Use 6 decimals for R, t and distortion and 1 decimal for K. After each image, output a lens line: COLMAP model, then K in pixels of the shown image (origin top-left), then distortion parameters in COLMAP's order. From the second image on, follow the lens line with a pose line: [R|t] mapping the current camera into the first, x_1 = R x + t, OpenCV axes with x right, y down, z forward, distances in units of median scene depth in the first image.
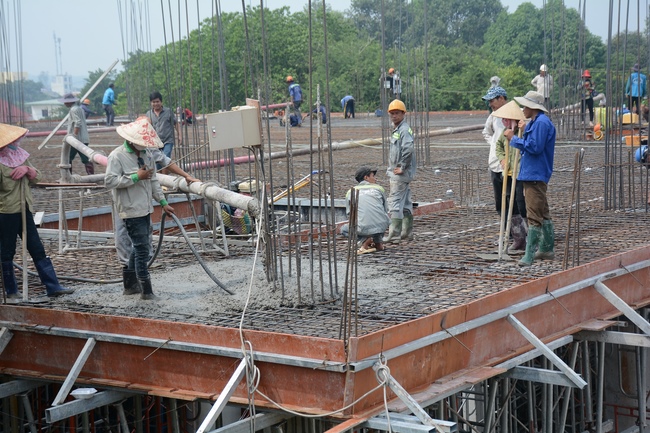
lens RADIAL K [[1386.6, 0, 324.9], [0, 1386.6, 215.5], [0, 0, 1]] dist [0.358001, 0.000000]
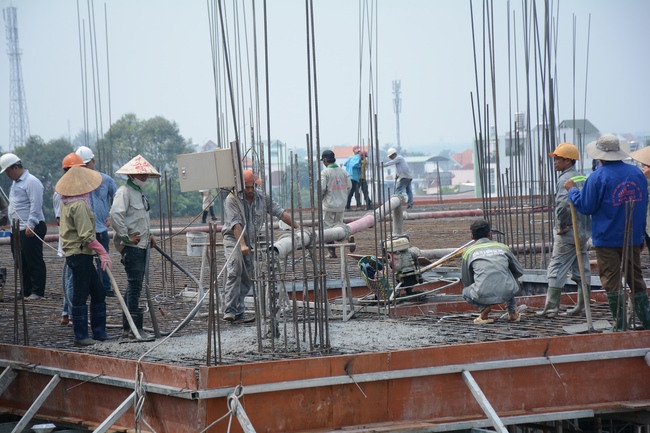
lens RADIAL K [[2498.0, 0, 323.3], [0, 2498.0, 216.3], [0, 0, 1]] dist [1.417966, 0.000000]
pose [[0.903590, 0.012388, -0.428219, 0.806431], [-0.038630, 0.997866, -0.052646, 0.063022], [0.426653, 0.064112, 0.902140, -0.599623]]
